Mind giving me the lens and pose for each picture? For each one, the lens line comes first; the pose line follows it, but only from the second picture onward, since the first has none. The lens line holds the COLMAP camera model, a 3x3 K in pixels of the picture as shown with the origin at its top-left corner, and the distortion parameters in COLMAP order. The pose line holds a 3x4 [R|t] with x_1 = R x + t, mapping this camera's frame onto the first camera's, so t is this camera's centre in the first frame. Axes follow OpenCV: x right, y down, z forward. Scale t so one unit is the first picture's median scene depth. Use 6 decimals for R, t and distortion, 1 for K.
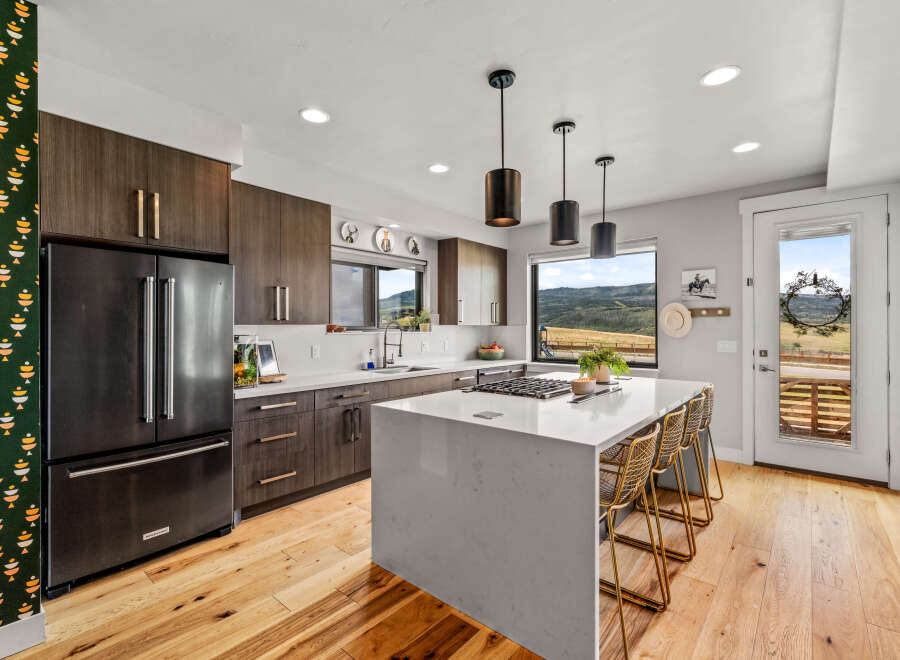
lens RADIAL K [[425.2, 0, 448.0], [0, 425.2, 327.2], [0, 0, 1]] dist [0.001339, -0.002311]
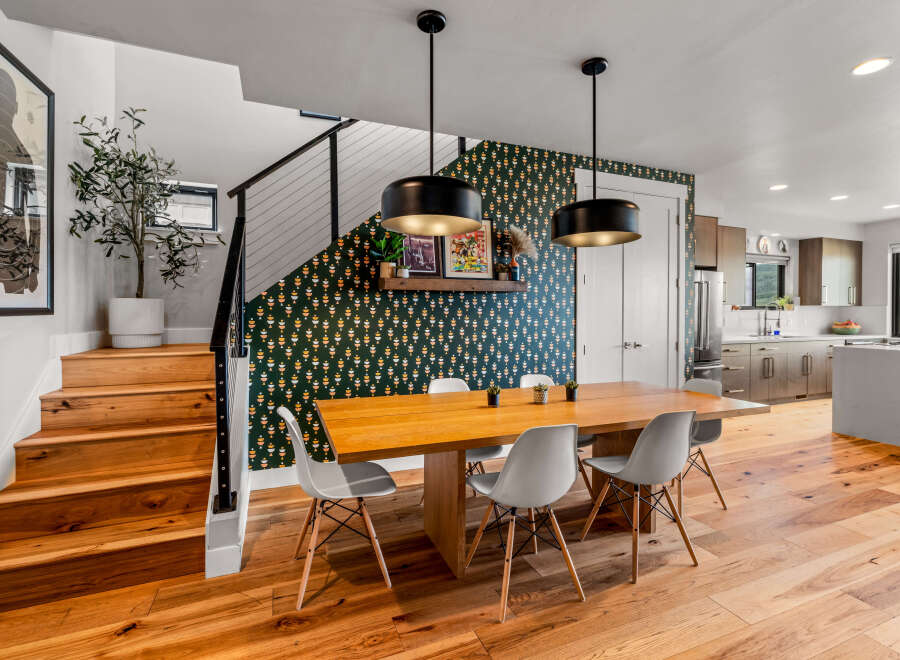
lens RADIAL K [[425.2, 0, 446.5], [0, 425.2, 323.3], [0, 0, 1]] dist [0.001339, -0.002311]
pose [[0.884497, 0.007323, -0.466488, -0.426888], [0.002049, 0.999806, 0.019579, 0.024334], [0.466541, -0.018273, 0.884311, -0.749109]]
